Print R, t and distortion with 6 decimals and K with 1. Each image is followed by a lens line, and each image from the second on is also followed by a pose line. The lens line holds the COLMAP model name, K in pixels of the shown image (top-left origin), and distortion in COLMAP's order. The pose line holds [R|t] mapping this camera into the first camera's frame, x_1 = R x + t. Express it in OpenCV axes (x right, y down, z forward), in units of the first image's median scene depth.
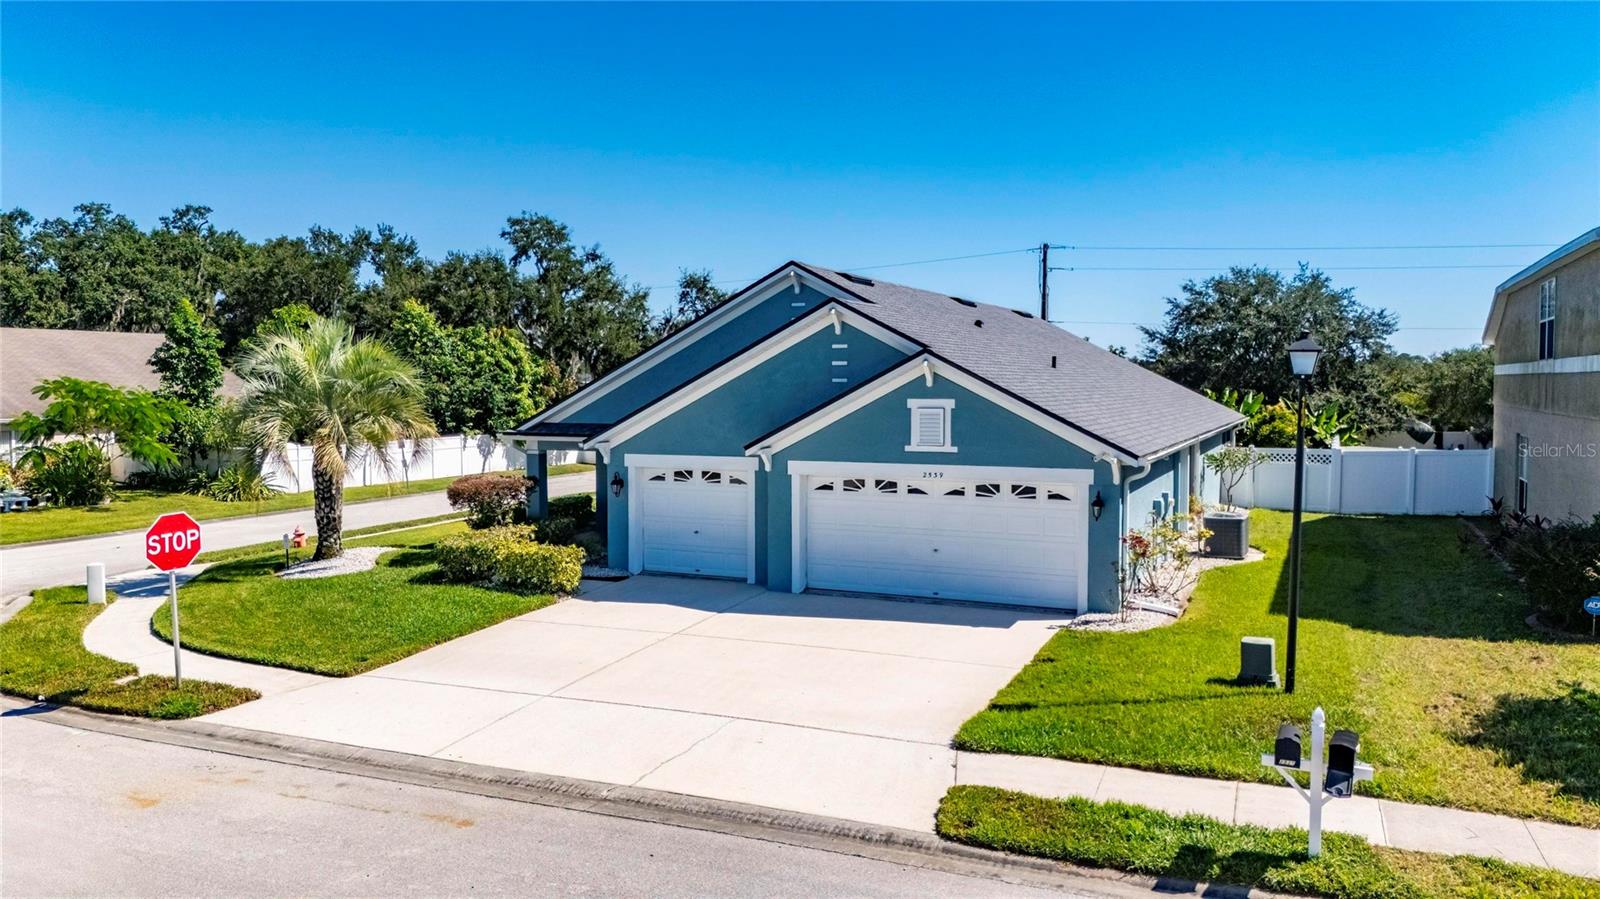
lens RADIAL K [[1174.4, 0, 804.0], [0, 1174.4, 449.1], [0, 0, 1]] dist [0.076054, -0.073662]
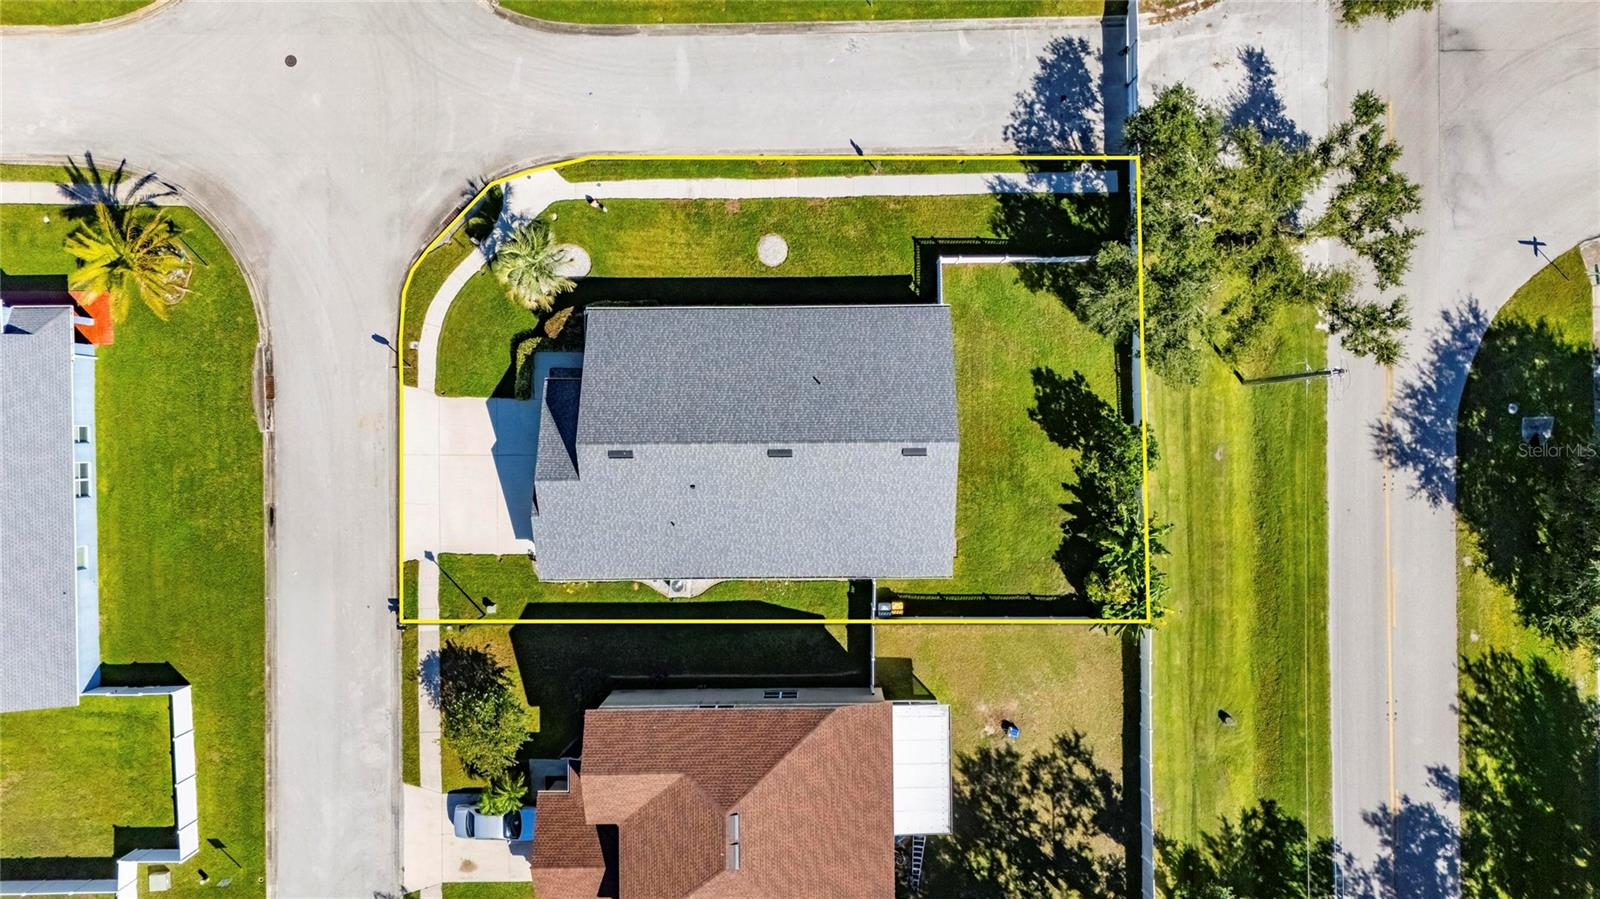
lens RADIAL K [[1174.4, 0, 804.0], [0, 1174.4, 449.1], [0, 0, 1]] dist [0.076054, -0.073662]
pose [[0.418629, 0.908146, 0.004423, 0.219964], [-0.046139, 0.016404, 0.998800, -3.052249], [0.906984, -0.418331, 0.048768, 1.482241]]
